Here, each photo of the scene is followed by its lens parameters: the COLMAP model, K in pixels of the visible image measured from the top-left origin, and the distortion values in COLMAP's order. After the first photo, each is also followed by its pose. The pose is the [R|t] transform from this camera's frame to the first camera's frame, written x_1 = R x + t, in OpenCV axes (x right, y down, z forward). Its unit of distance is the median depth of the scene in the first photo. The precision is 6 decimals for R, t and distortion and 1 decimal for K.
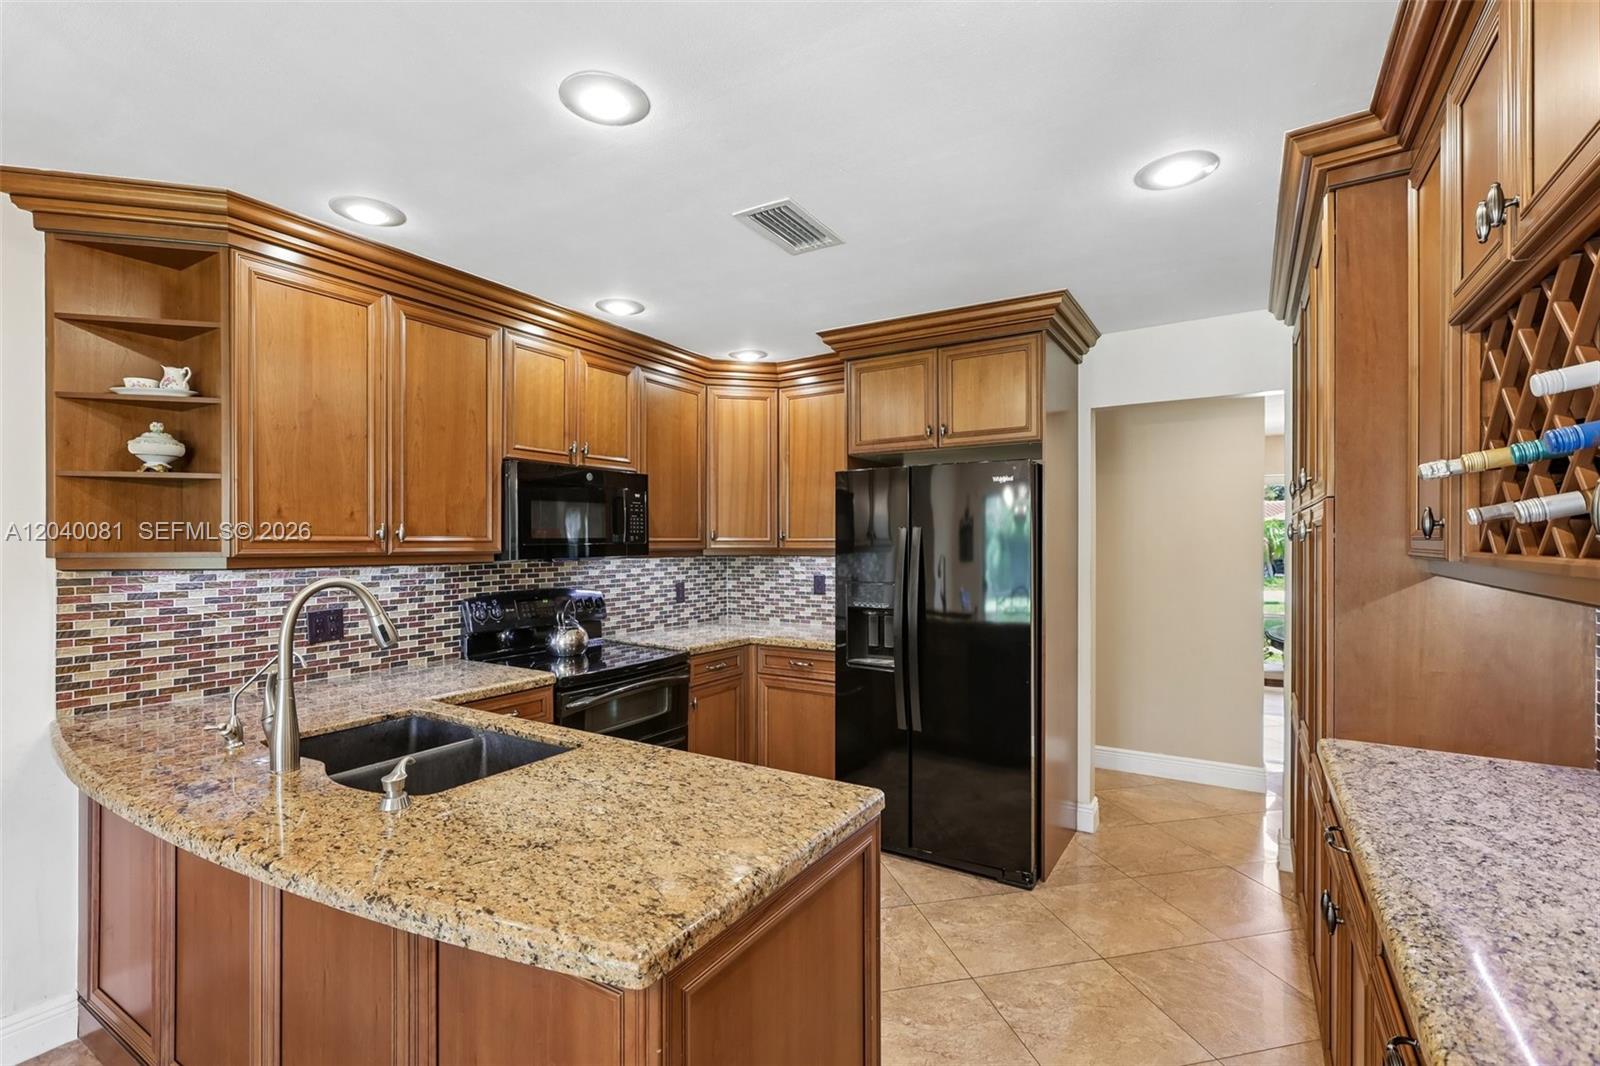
lens RADIAL K [[719.5, 0, 795.2], [0, 719.5, 540.7], [0, 0, 1]] dist [0.002373, 0.001060]
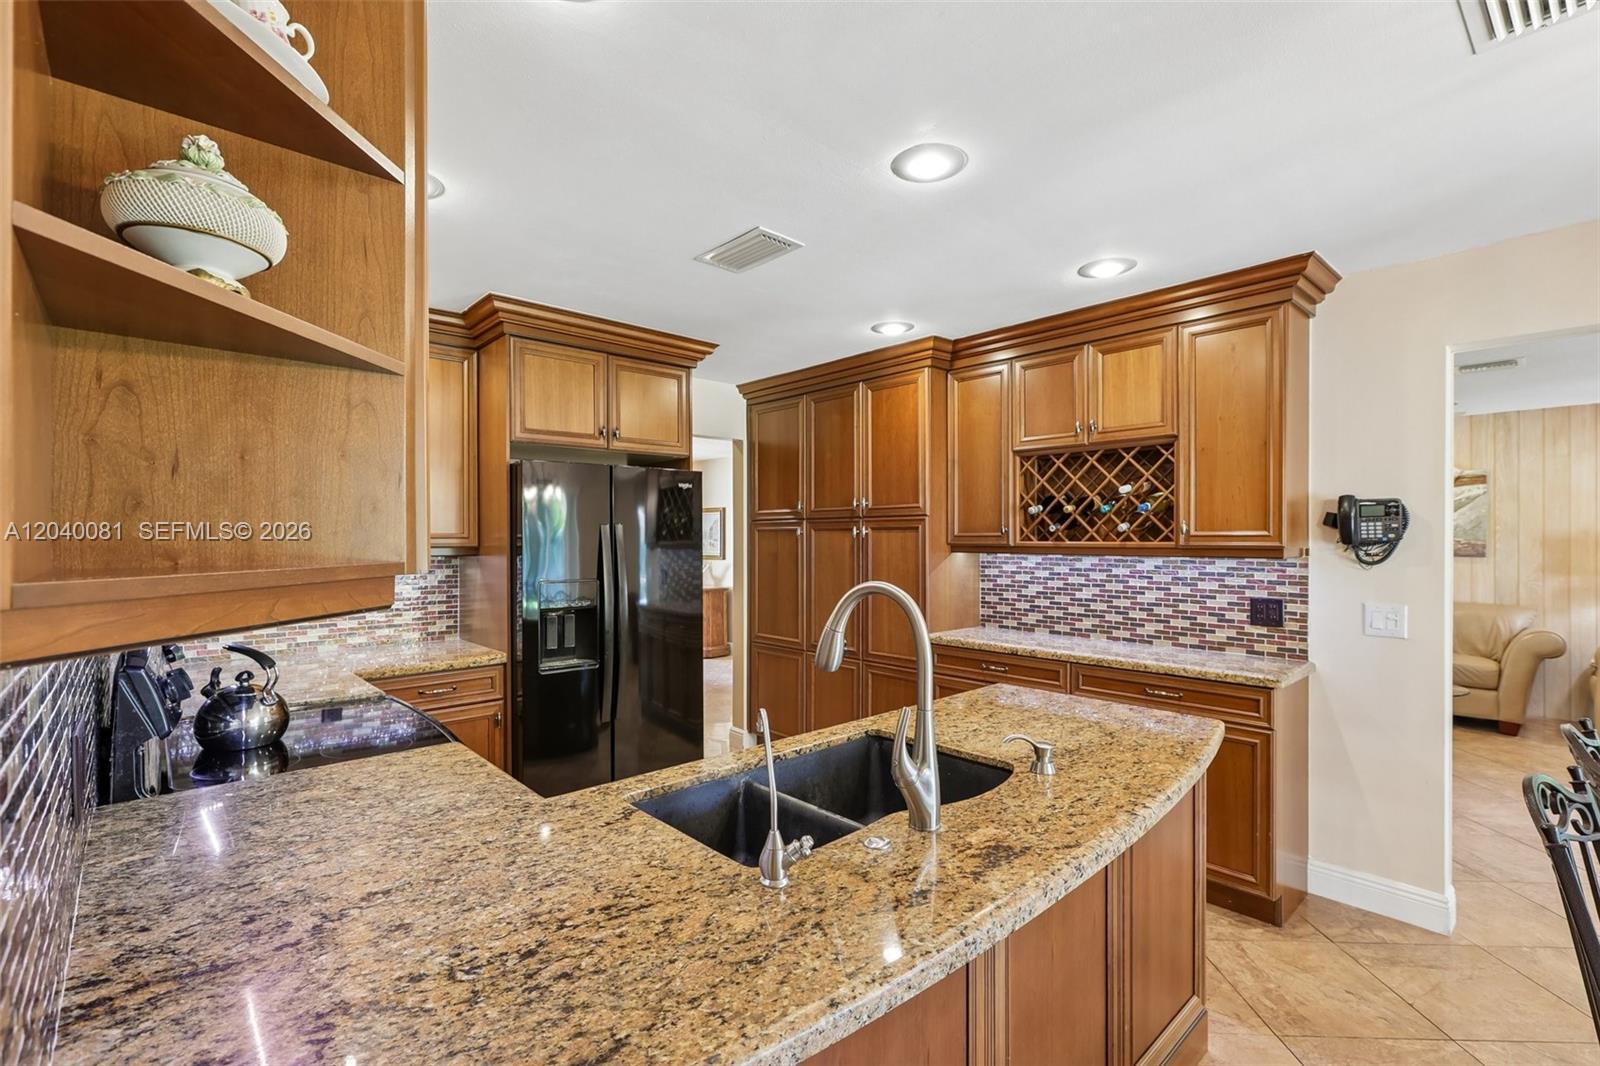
lens RADIAL K [[719.5, 0, 795.0], [0, 719.5, 537.5], [0, 0, 1]] dist [0.002373, 0.001060]
pose [[0.267019, -0.002622, 0.963688, -0.811026], [0.001462, 0.999996, 0.002316, -0.001688], [-0.963690, 0.000791, 0.267022, 0.495222]]
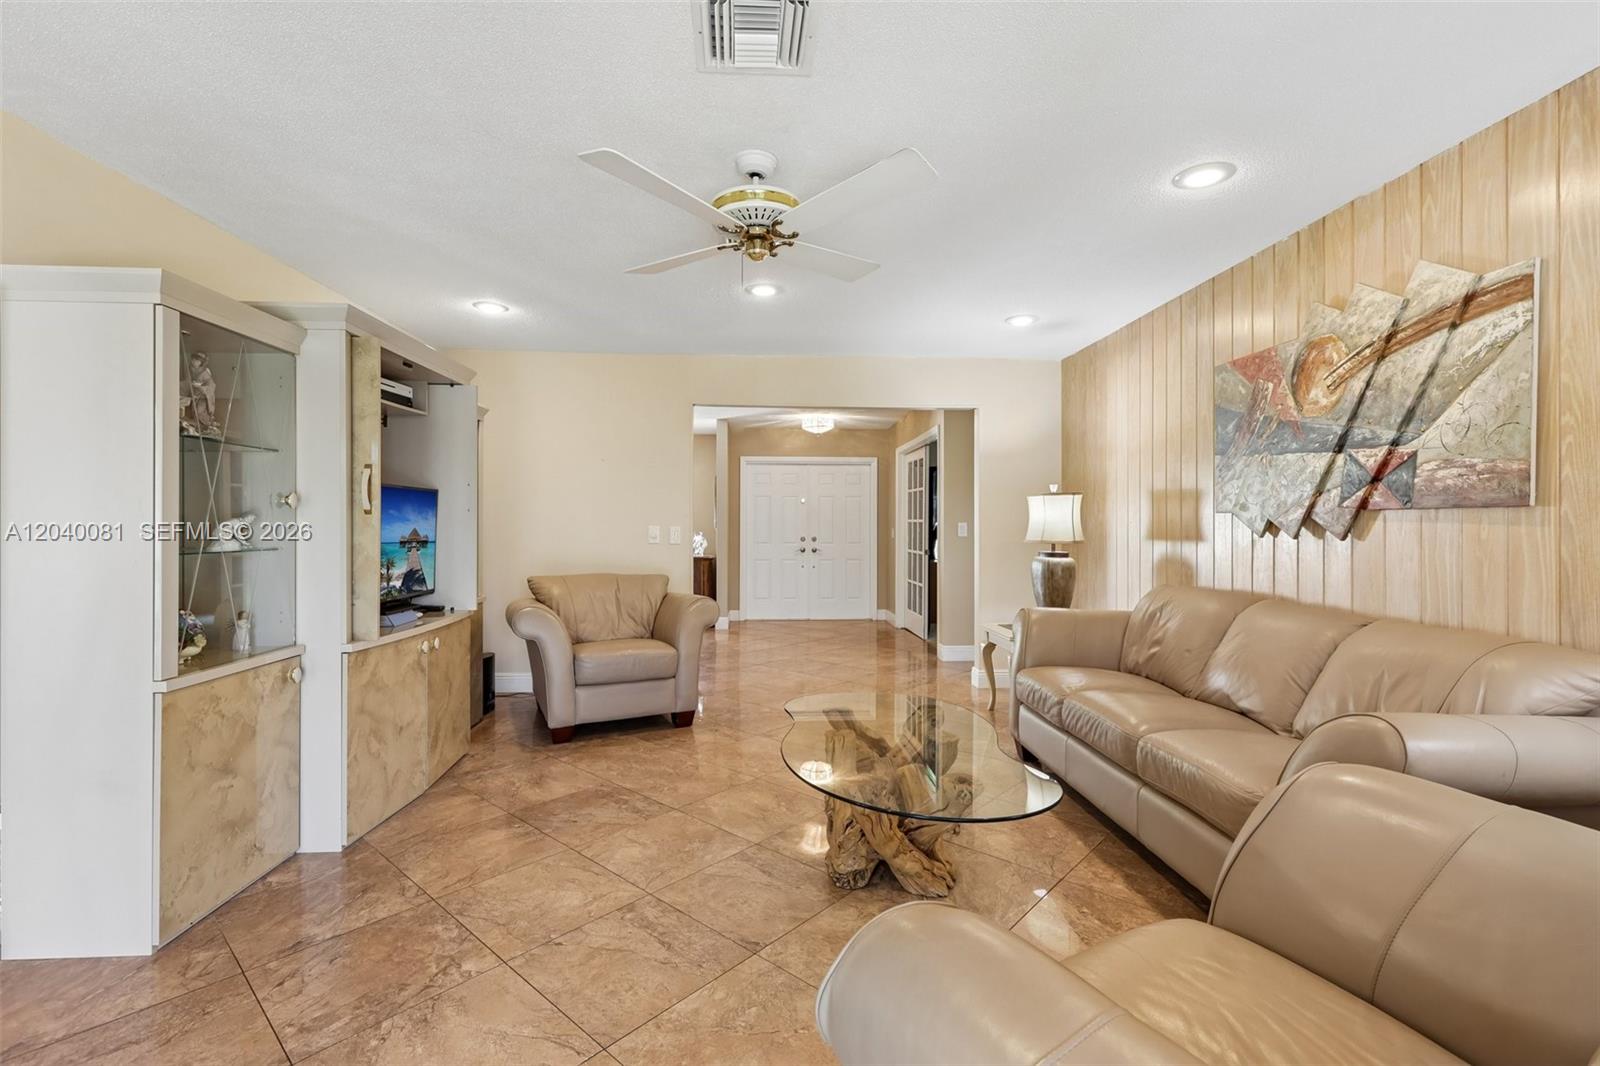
lens RADIAL K [[719.5, 0, 798.4], [0, 719.5, 523.3], [0, 0, 1]] dist [0.002373, 0.001060]
pose [[0.806858, 0.002222, 0.590741, -0.522984], [-0.002134, 0.999997, -0.000847, 0.014353], [-0.590741, -0.000577, 0.806861, 0.204612]]
